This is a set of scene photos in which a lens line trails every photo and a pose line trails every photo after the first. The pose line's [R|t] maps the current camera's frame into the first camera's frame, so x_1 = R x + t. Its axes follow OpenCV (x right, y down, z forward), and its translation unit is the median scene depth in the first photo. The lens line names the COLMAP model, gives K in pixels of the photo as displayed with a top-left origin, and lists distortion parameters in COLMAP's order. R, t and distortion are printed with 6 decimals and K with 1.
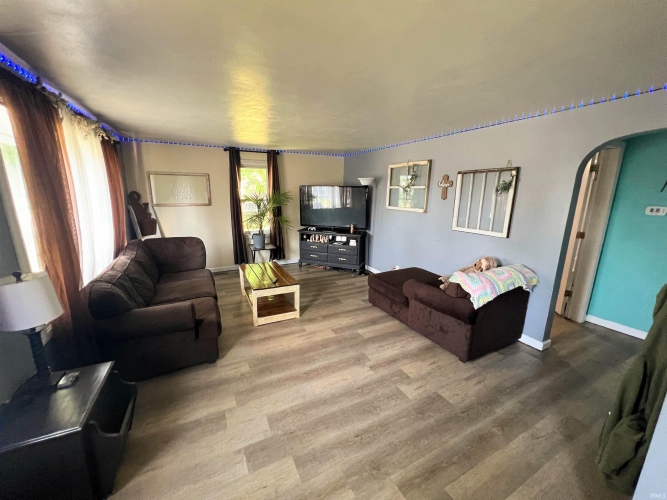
lens RADIAL K [[266.1, 0, 333.5], [0, 266.1, 250.0], [0, 0, 1]] dist [0.000008, 0.000050]
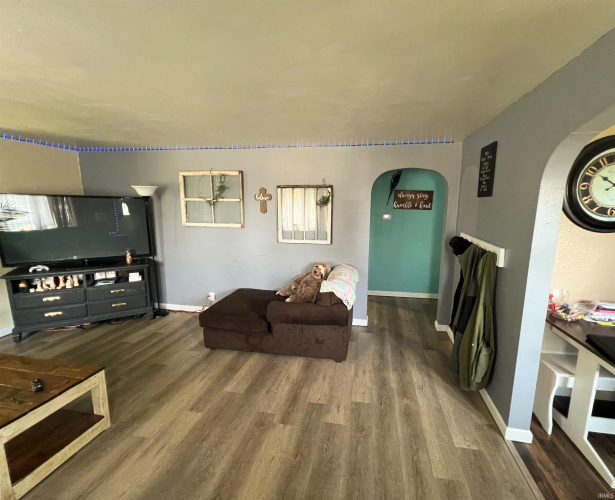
lens RADIAL K [[269.2, 0, 307.5], [0, 269.2, 250.0], [0, 0, 1]] dist [0.000000, -0.000225]
pose [[0.593552, -0.135013, 0.793390, -0.288145], [0.168769, 0.984789, 0.041325, -0.068676], [-0.786901, 0.109371, 0.607310, 0.284780]]
